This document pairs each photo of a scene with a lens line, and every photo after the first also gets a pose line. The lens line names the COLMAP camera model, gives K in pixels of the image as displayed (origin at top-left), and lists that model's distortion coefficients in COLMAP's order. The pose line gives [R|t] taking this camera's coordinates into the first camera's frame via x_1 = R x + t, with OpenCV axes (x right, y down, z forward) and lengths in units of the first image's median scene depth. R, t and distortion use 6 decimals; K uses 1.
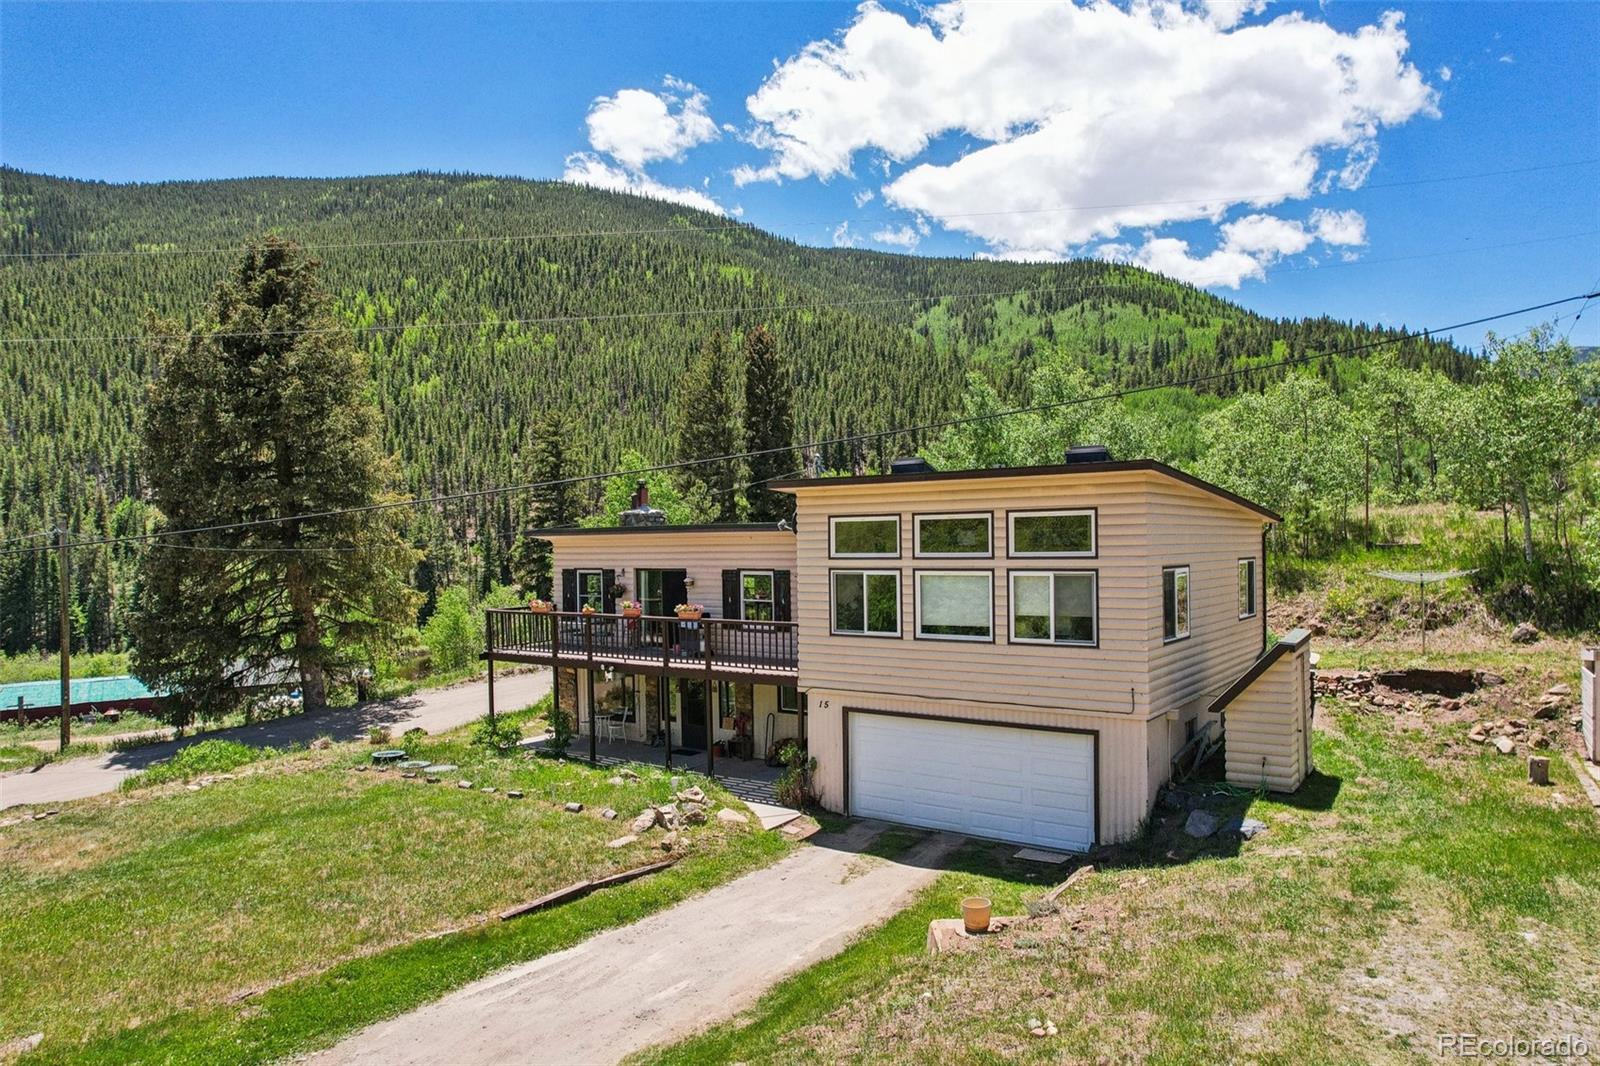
lens RADIAL K [[1027.6, 0, 794.3], [0, 1027.6, 541.0], [0, 0, 1]] dist [-0.078085, 0.059673]
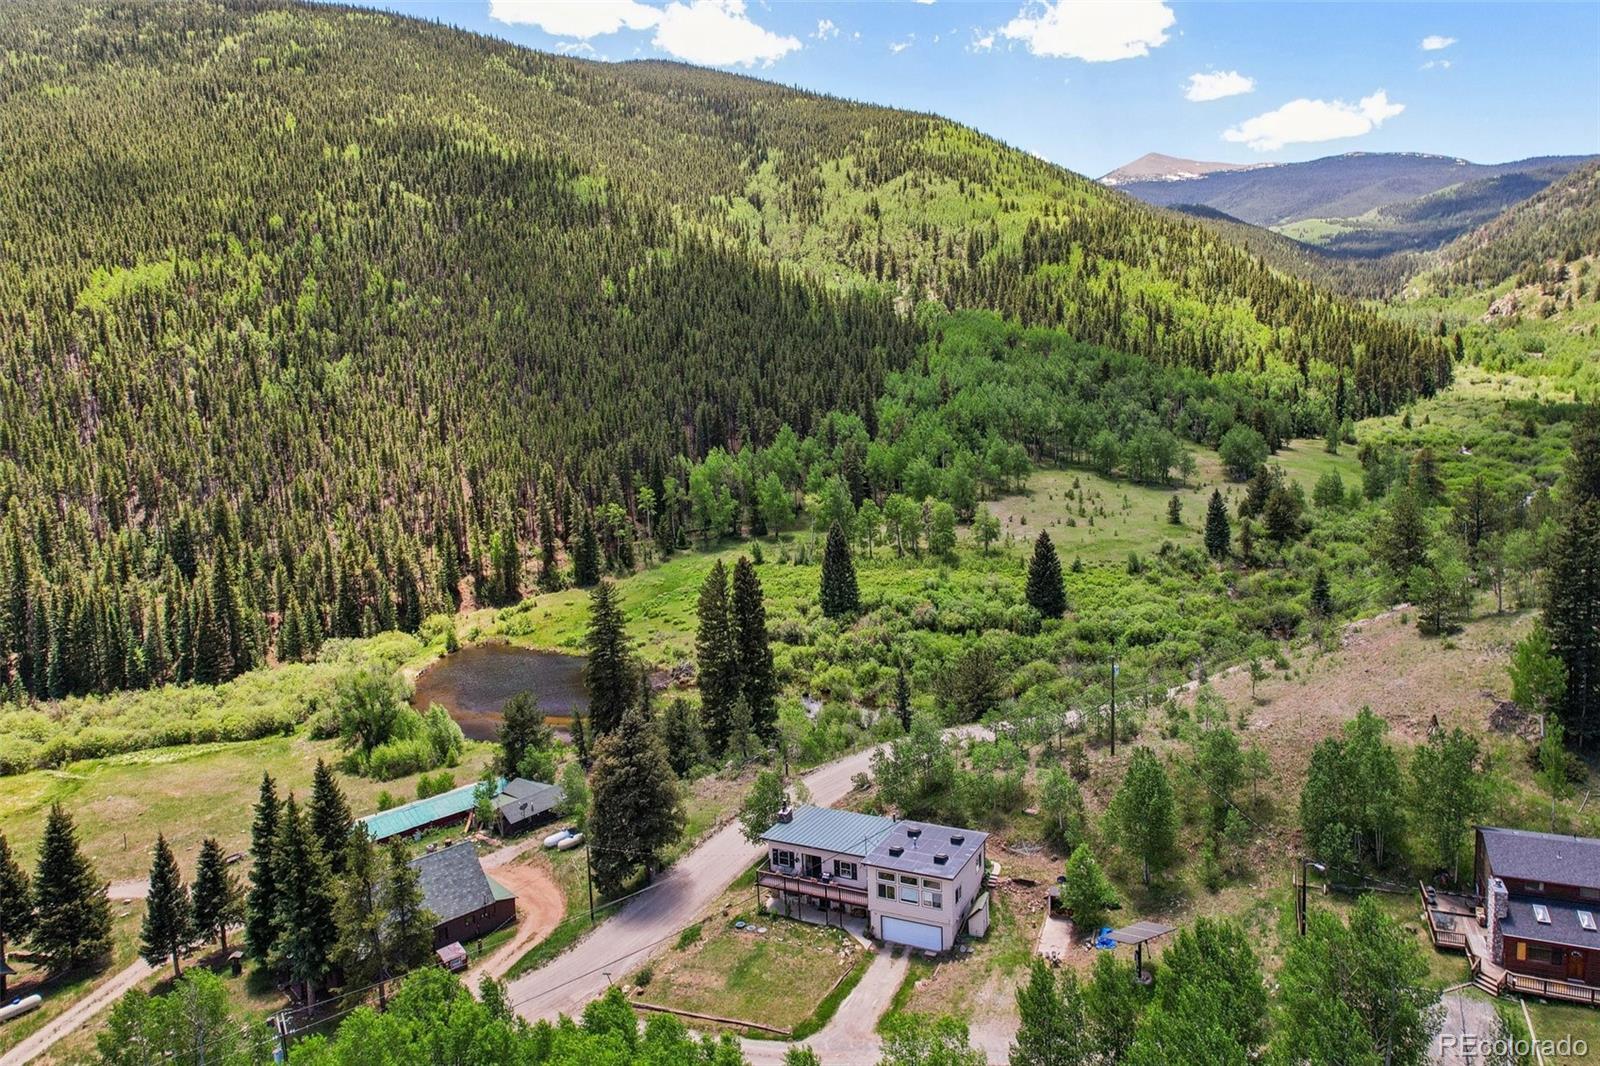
lens RADIAL K [[1010.3, 0, 825.9], [0, 1010.3, 470.8], [0, 0, 1]] dist [-0.015807, 0.002854]
pose [[0.980500, -0.035350, 0.193311, -0.881587], [0.018321, 0.995847, 0.089179, -1.965507], [-0.195661, -0.083898, 0.977076, -2.736074]]
